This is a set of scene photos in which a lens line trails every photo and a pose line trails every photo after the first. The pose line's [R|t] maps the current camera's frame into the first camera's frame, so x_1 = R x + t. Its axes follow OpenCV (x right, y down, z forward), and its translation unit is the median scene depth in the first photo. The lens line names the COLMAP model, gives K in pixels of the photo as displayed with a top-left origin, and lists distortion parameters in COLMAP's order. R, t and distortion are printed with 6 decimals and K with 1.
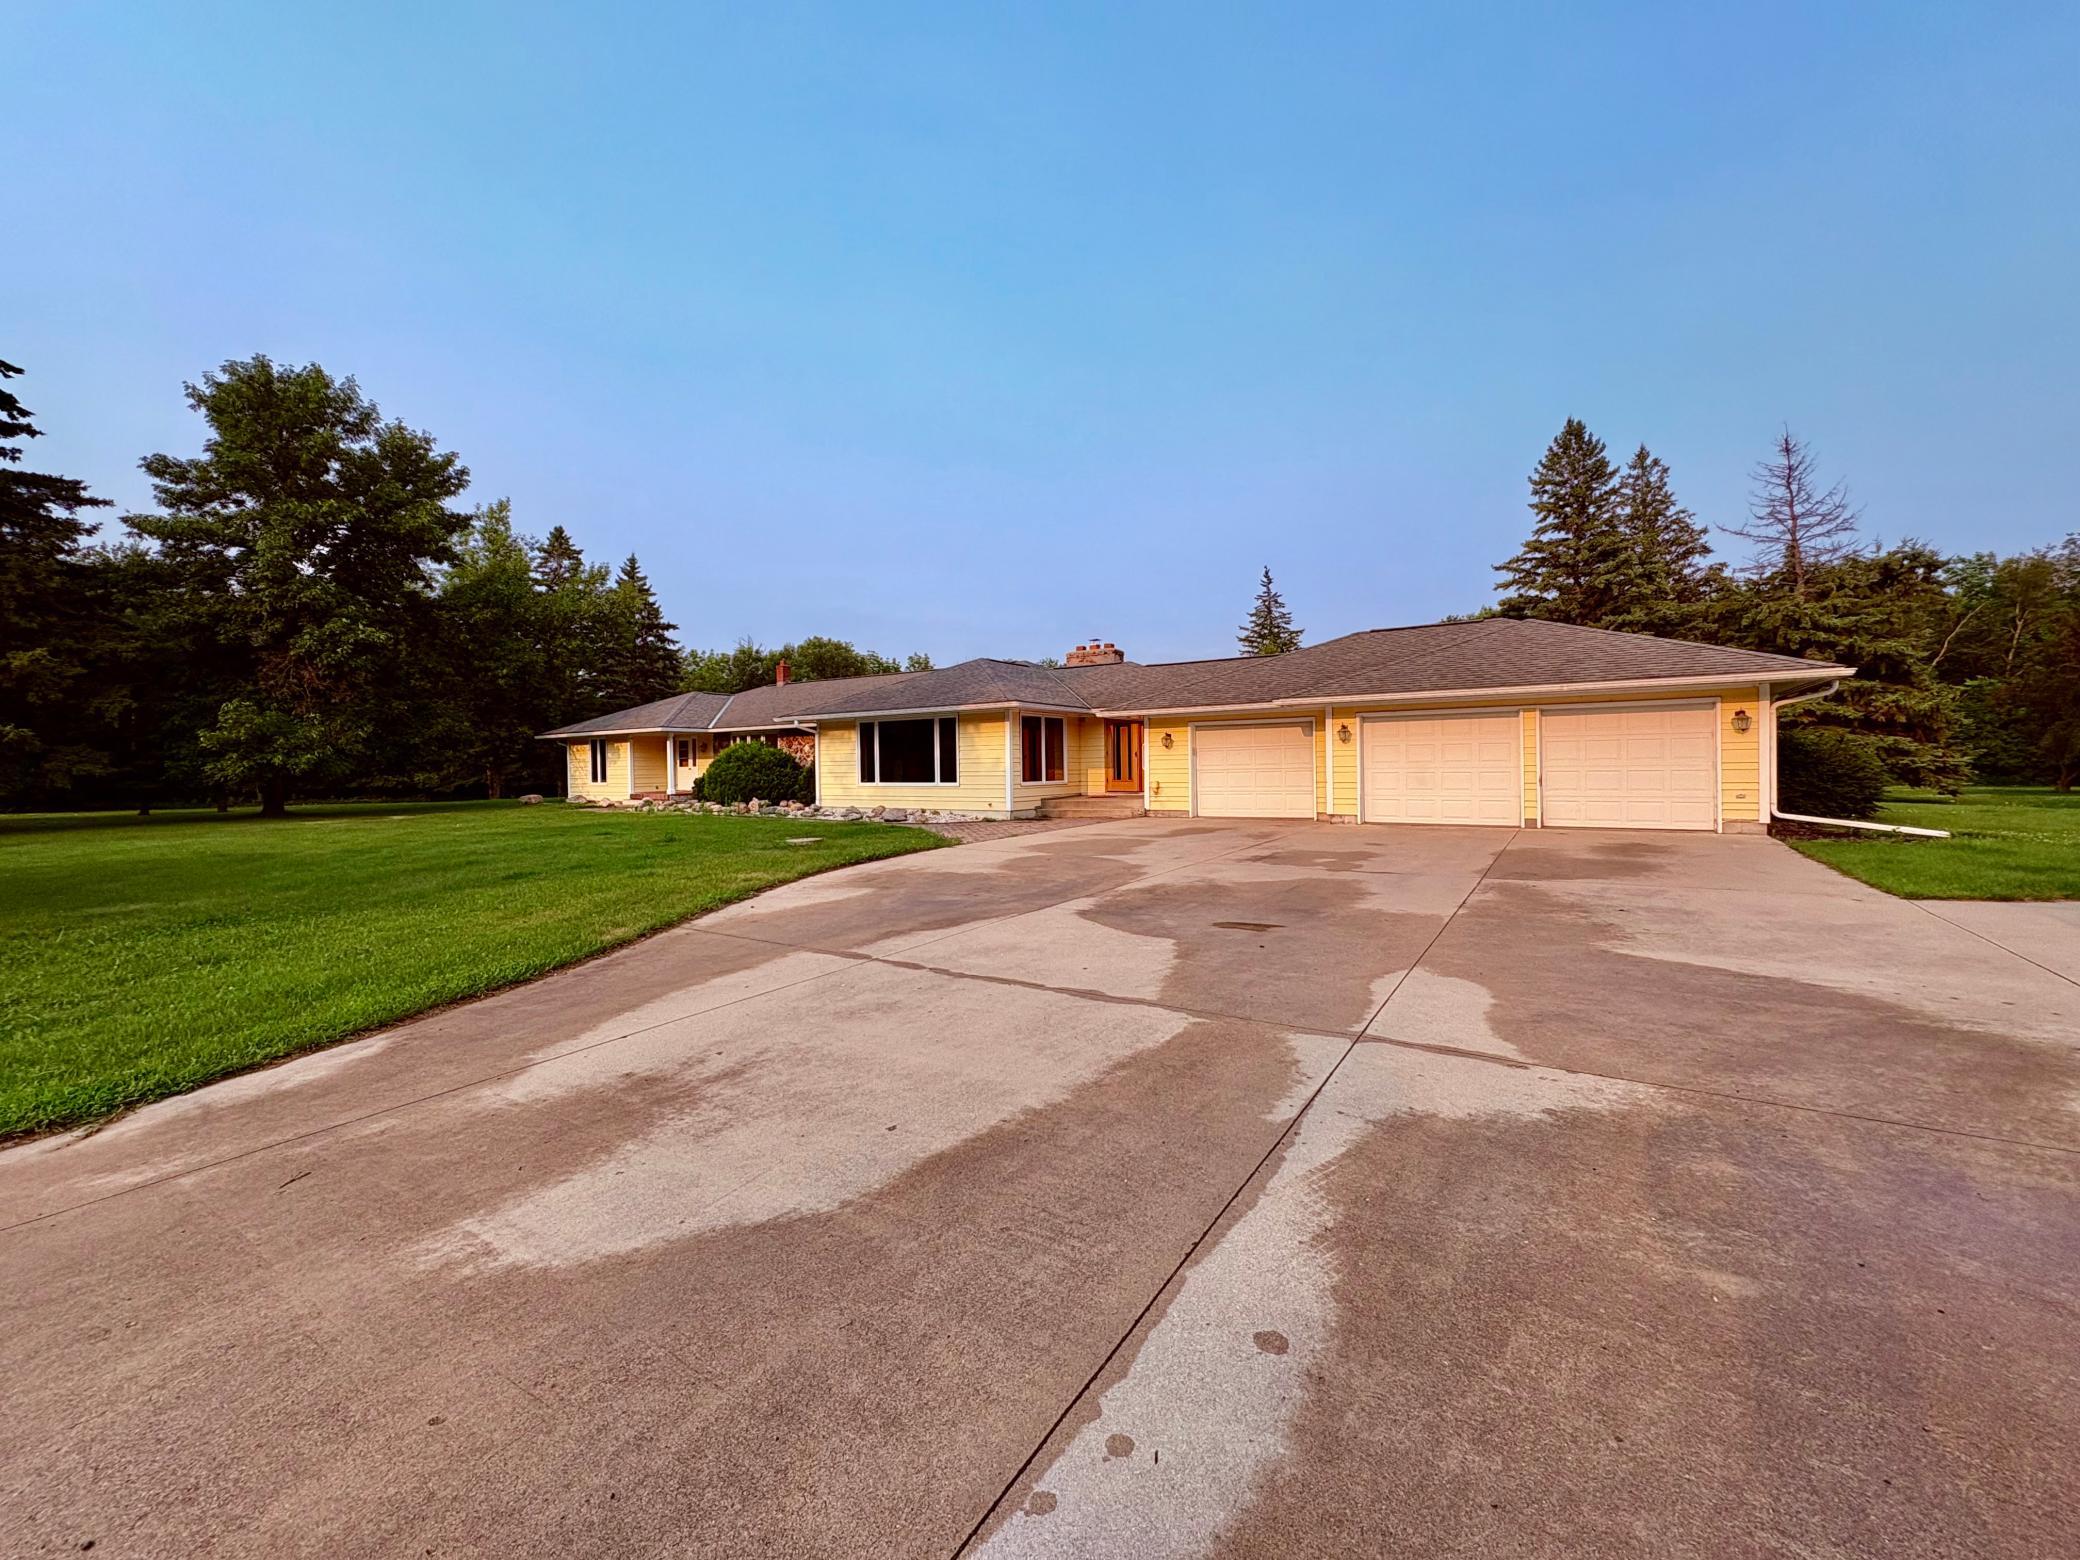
lens RADIAL K [[827.2, 0, 1047.8], [0, 827.2, 784.4], [0, 0, 1]] dist [0.004825, 0.001029]
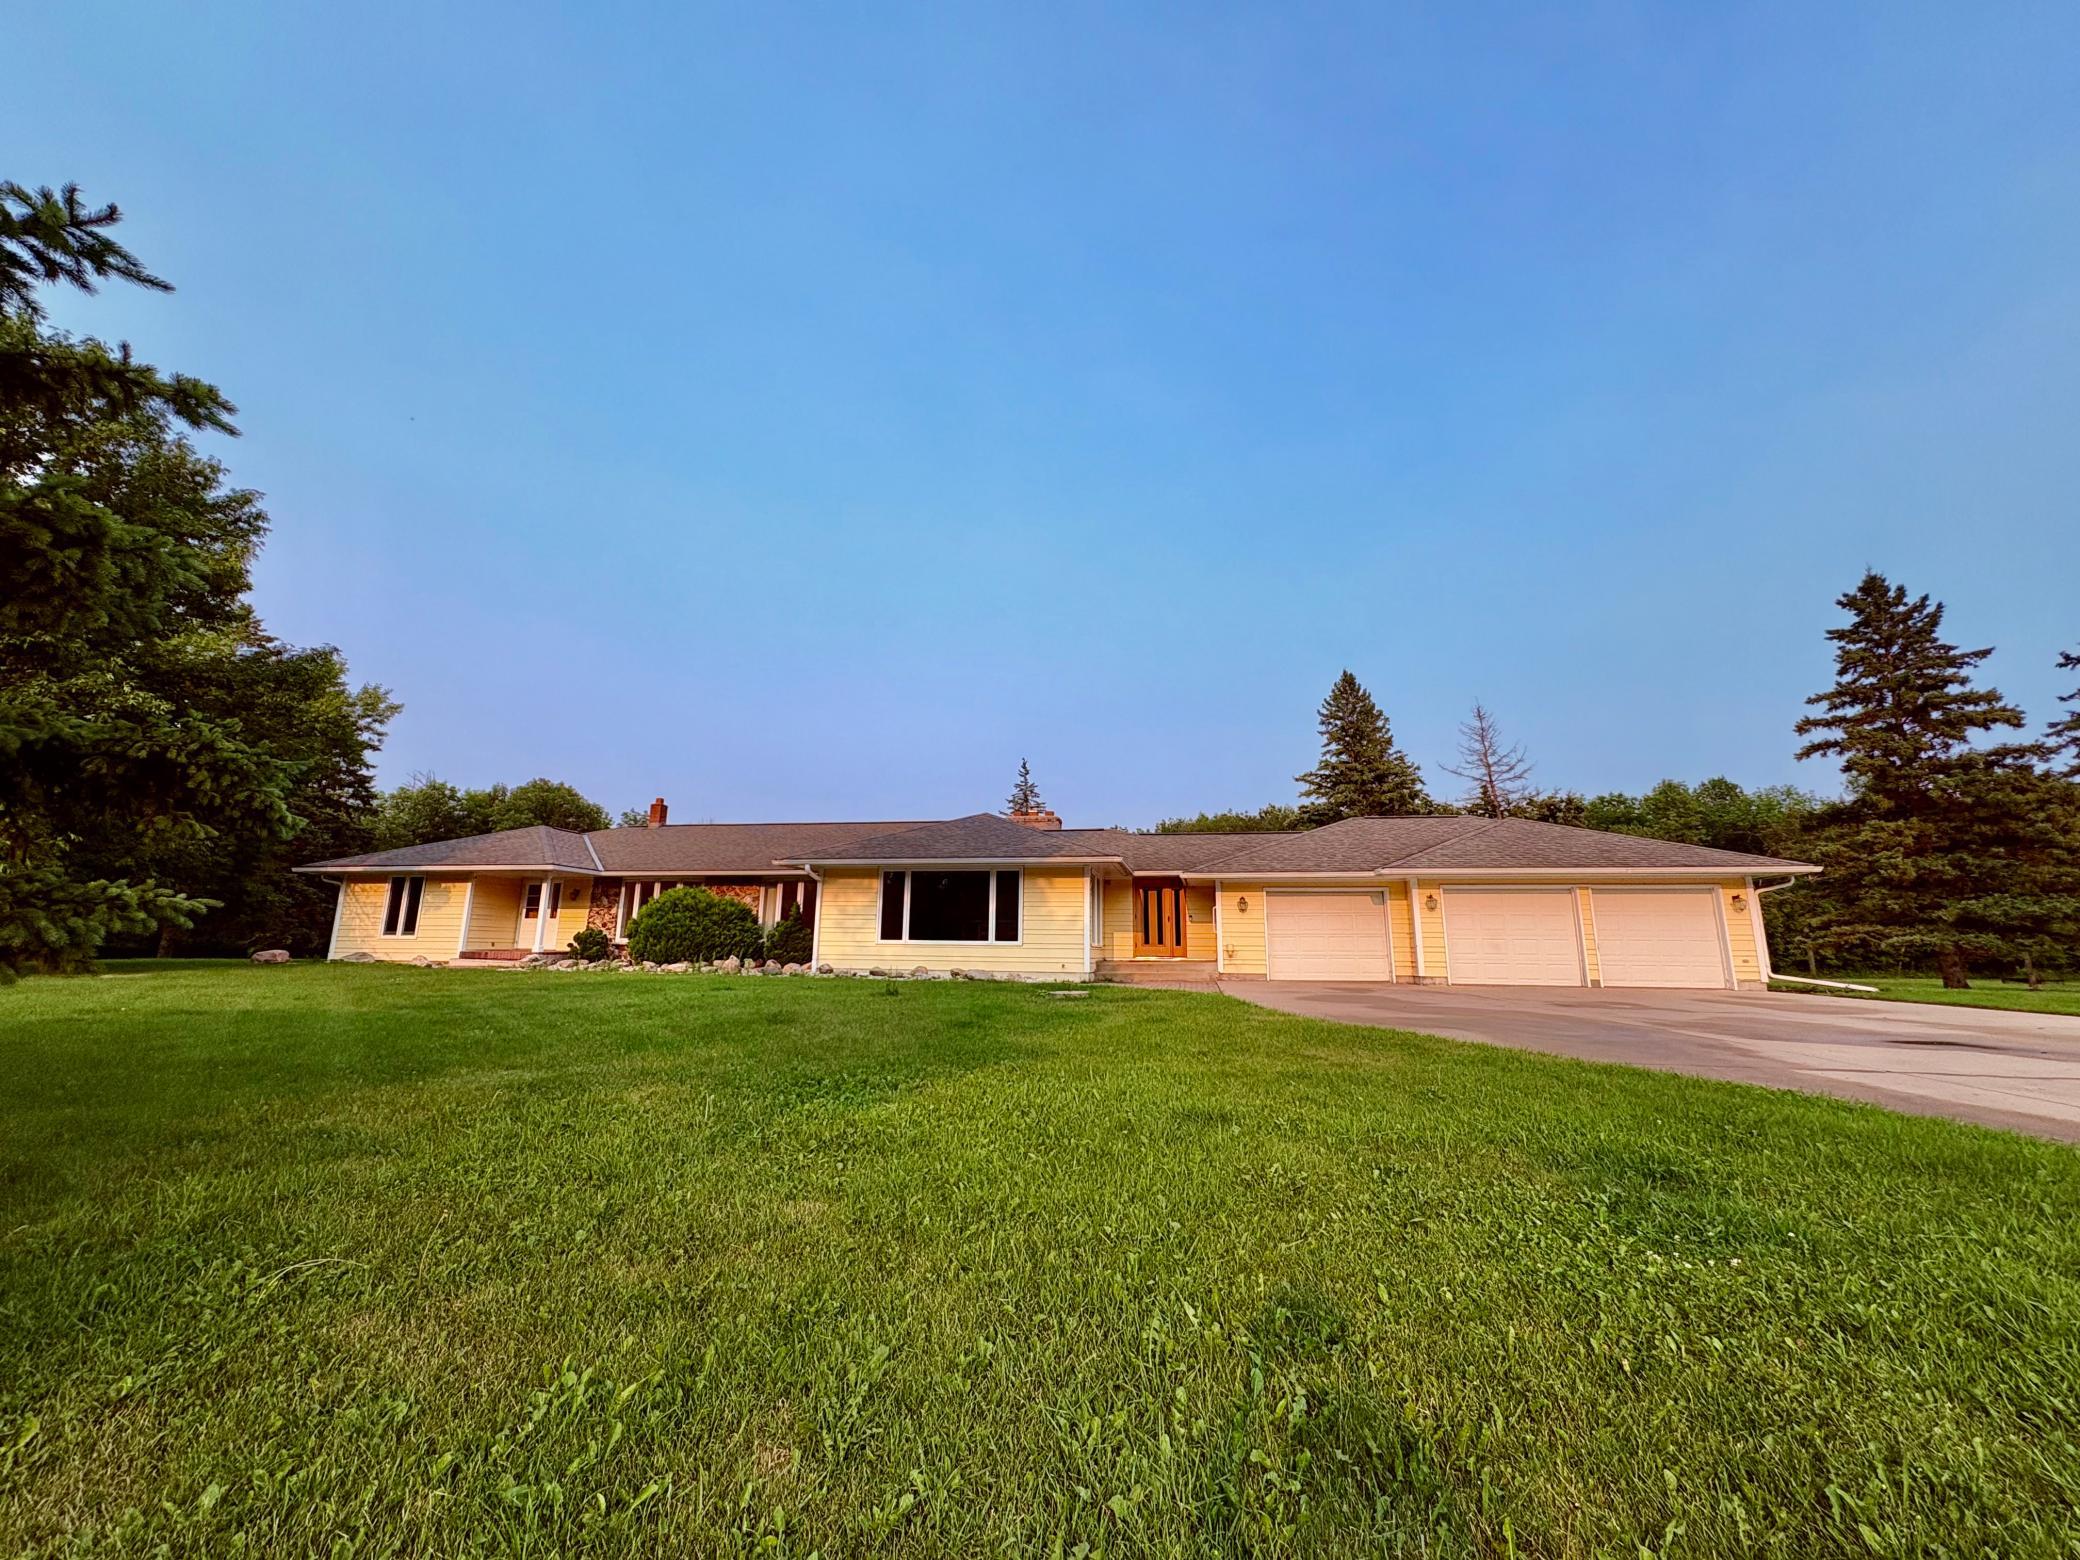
lens RADIAL K [[827.2, 0, 1034.1], [0, 827.2, 789.0], [0, 0, 1]] dist [0.004825, 0.001029]
pose [[0.922389, 0.097940, 0.373640, -0.408884], [-0.015592, 0.975973, -0.217334, 0.029313], [-0.385948, 0.194640, 0.901753, 0.115259]]
